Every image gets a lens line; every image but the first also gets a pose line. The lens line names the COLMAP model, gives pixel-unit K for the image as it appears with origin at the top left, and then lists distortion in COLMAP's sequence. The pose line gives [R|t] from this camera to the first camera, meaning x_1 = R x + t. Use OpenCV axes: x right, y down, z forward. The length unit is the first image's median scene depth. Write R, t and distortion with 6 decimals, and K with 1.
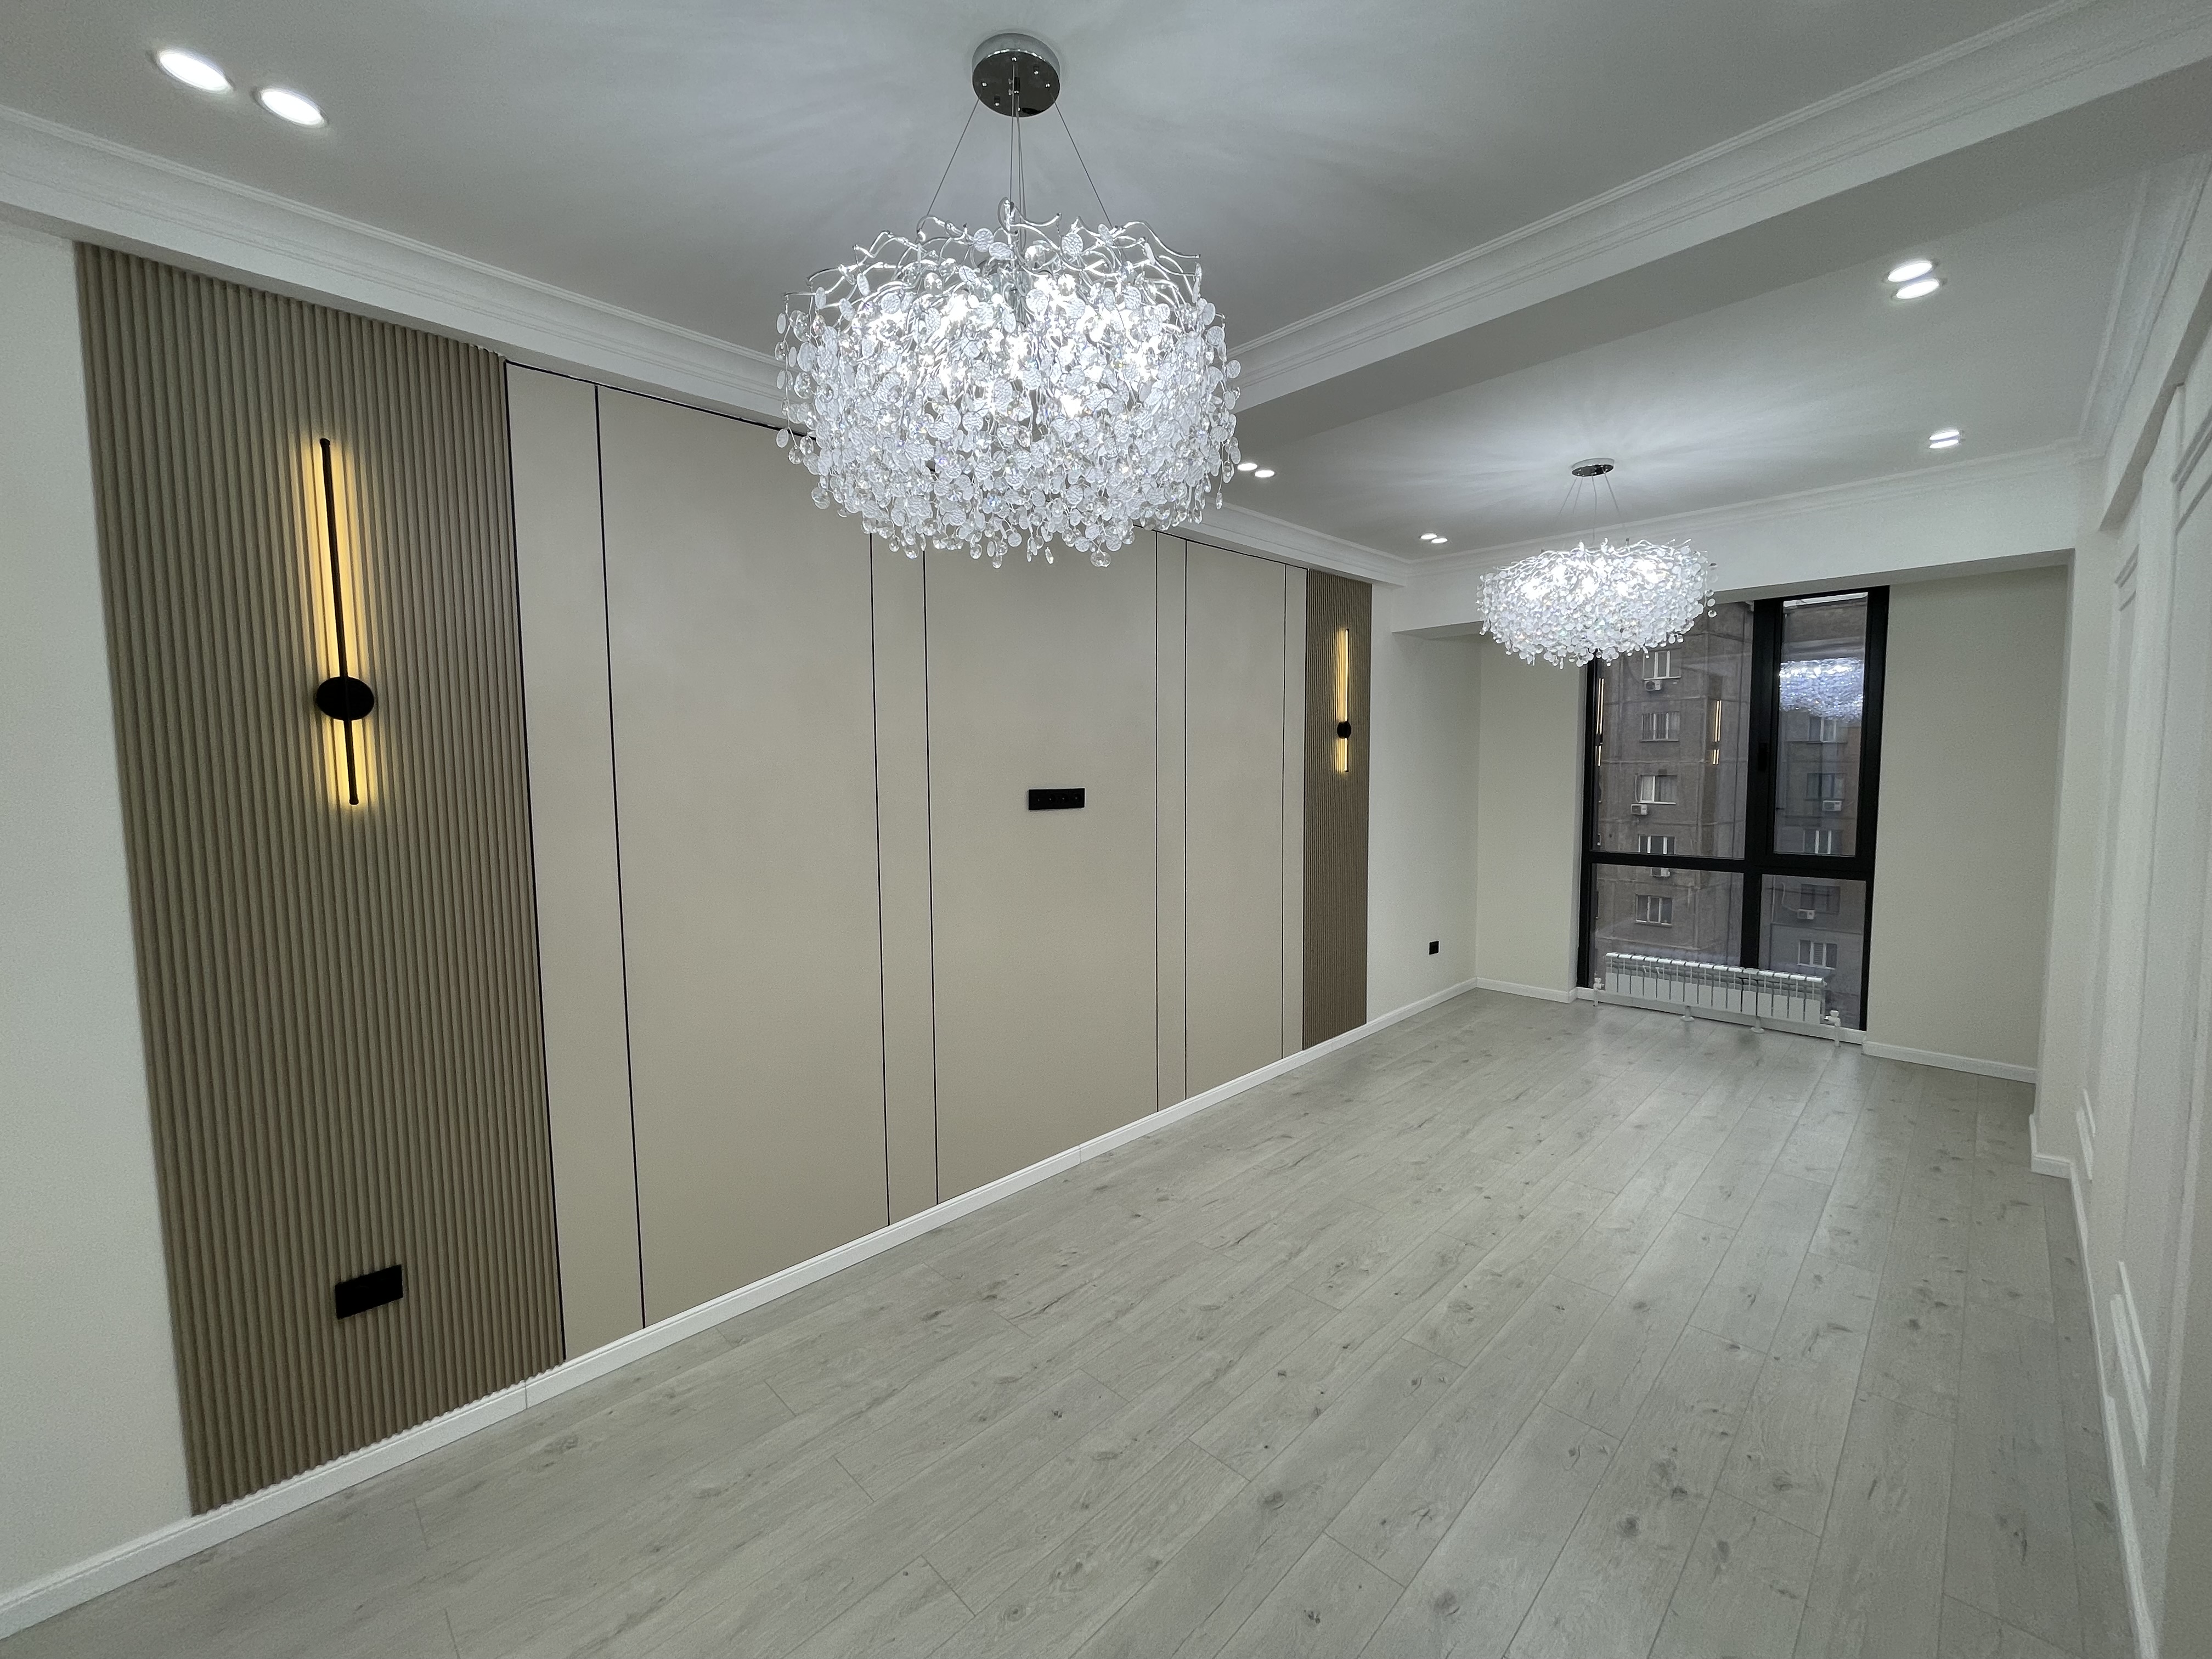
lens RADIAL K [[894.4, 0, 1095.6], [0, 894.4, 828.3], [0, 0, 1]] dist [-0.009050, -0.001510]
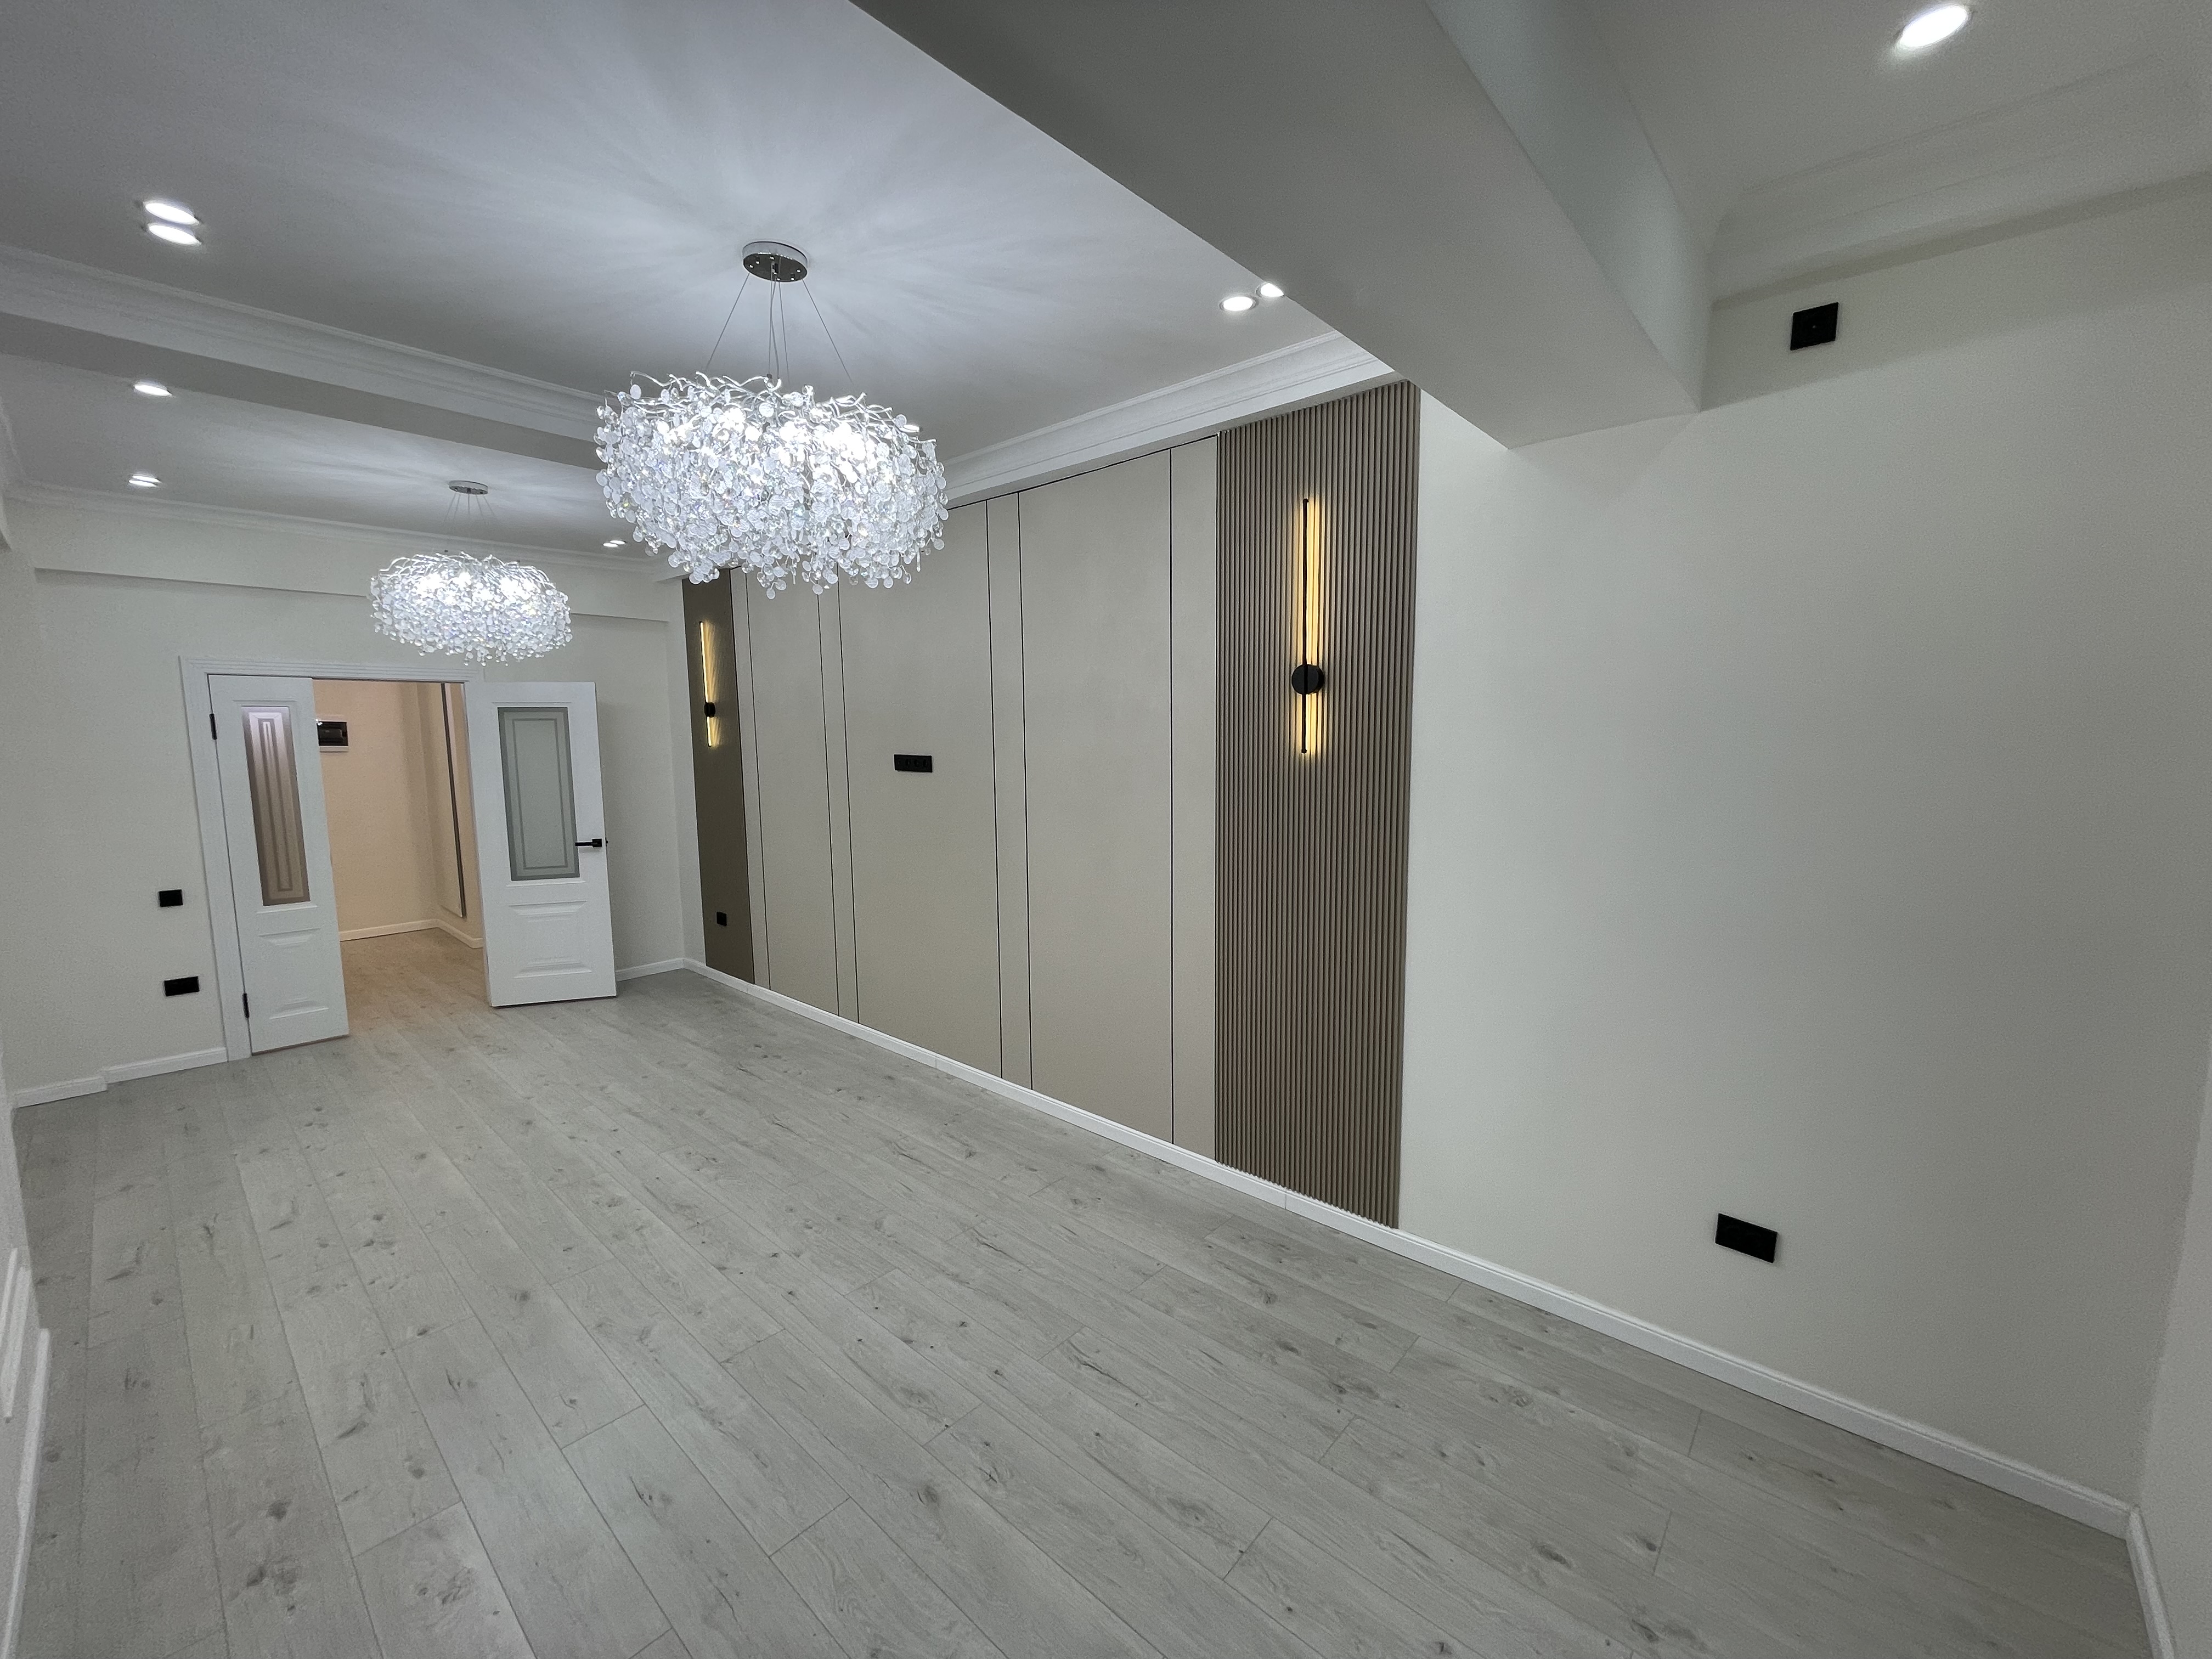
lens RADIAL K [[894.4, 0, 1113.9], [0, 894.4, 831.1], [0, 0, 1]] dist [-0.009050, -0.001510]
pose [[0.065084, 0.122735, -0.990303, 1.140413], [-0.067809, 0.990657, 0.118323, -0.098513], [0.995573, 0.059450, 0.072798, 1.125704]]
